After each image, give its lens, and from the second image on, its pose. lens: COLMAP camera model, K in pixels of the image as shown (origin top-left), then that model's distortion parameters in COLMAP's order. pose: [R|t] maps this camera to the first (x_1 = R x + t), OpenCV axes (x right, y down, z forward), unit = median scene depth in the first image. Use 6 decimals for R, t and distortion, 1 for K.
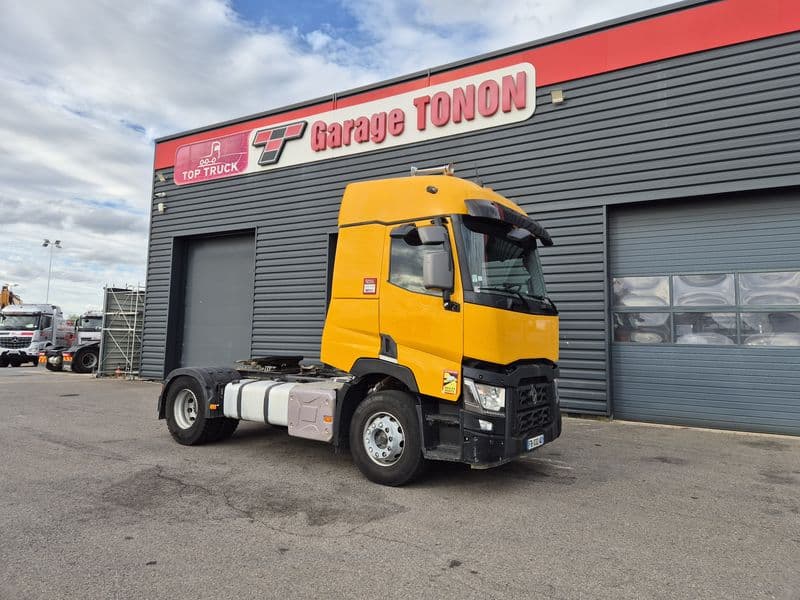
lens RADIAL K [[542.6, 0, 395.1], [0, 542.6, 288.9], [0, 0, 1]] dist [0.092225, -0.090512]
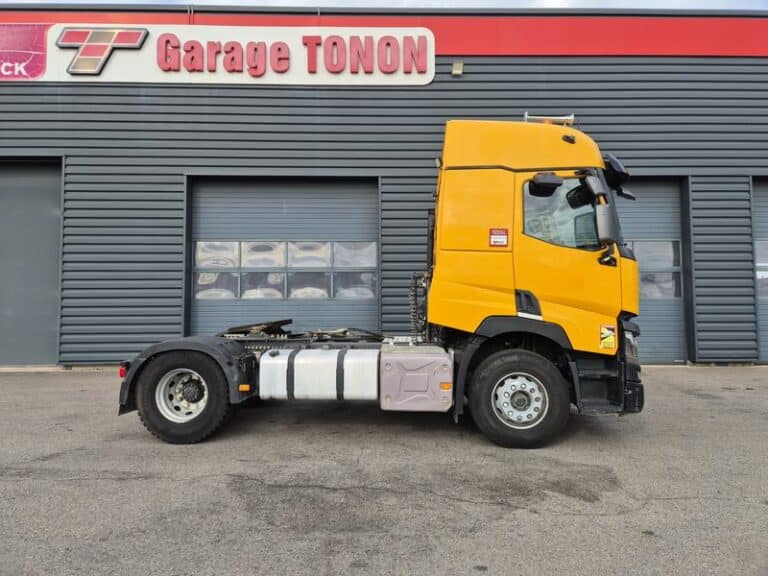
lens RADIAL K [[520.9, 0, 379.3], [0, 520.9, 277.3], [0, 0, 1]] dist [0.092225, -0.090512]
pose [[0.854508, 0.004565, 0.519419, -0.568516], [-0.029932, 0.998733, 0.040464, 0.027023], [-0.518576, -0.050124, 0.853561, 0.294498]]
